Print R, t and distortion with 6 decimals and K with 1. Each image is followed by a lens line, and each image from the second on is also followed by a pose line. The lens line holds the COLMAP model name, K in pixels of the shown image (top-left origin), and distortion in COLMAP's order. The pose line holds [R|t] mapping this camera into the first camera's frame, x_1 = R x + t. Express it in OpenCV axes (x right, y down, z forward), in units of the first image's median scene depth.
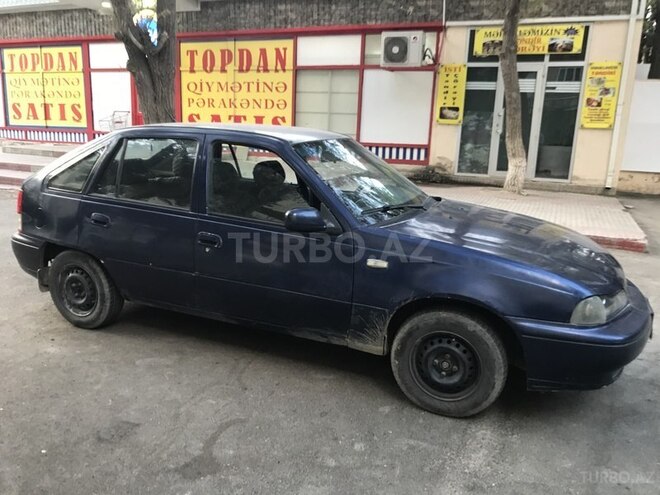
lens RADIAL K [[541.5, 0, 329.2], [0, 541.5, 248.5], [0, 0, 1]] dist [-0.003919, 0.010831]
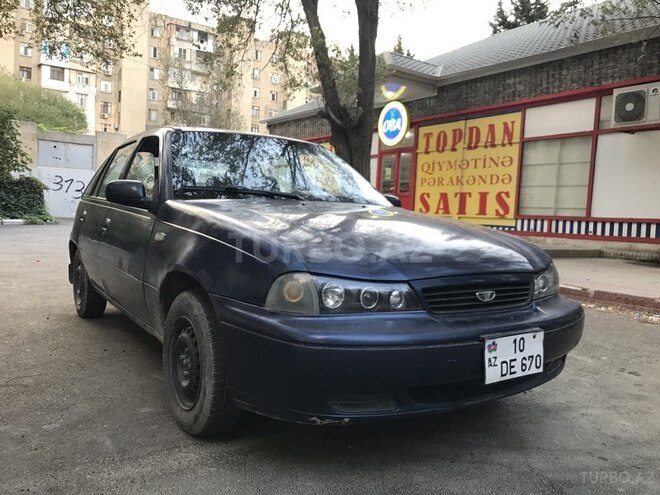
lens RADIAL K [[541.5, 0, 328.8], [0, 541.5, 249.9], [0, 0, 1]] dist [-0.003919, 0.010831]
pose [[0.844204, 0.037991, -0.534673, 0.163969], [-0.133420, 0.980984, -0.140956, 0.028398], [0.519151, 0.190332, 0.833220, 0.084953]]
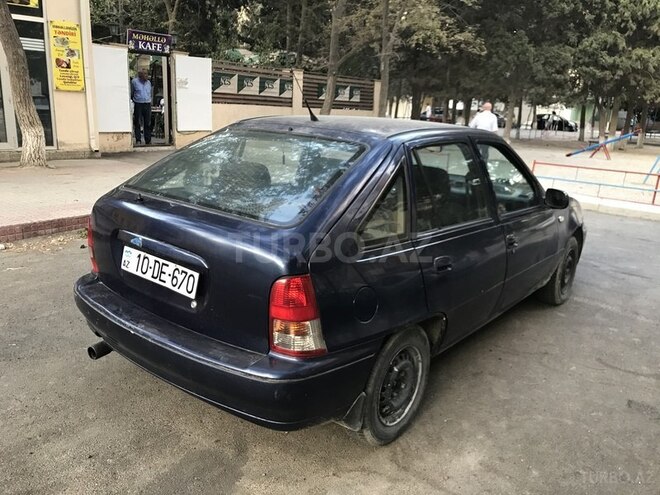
lens RADIAL K [[541.5, 0, 329.4], [0, 541.5, 244.1], [0, 0, 1]] dist [-0.003919, 0.010831]
pose [[0.270813, -0.263210, 0.925949, -0.289747], [0.185374, 0.958149, 0.218147, -0.068183], [-0.944615, 0.112569, 0.308271, 0.235942]]
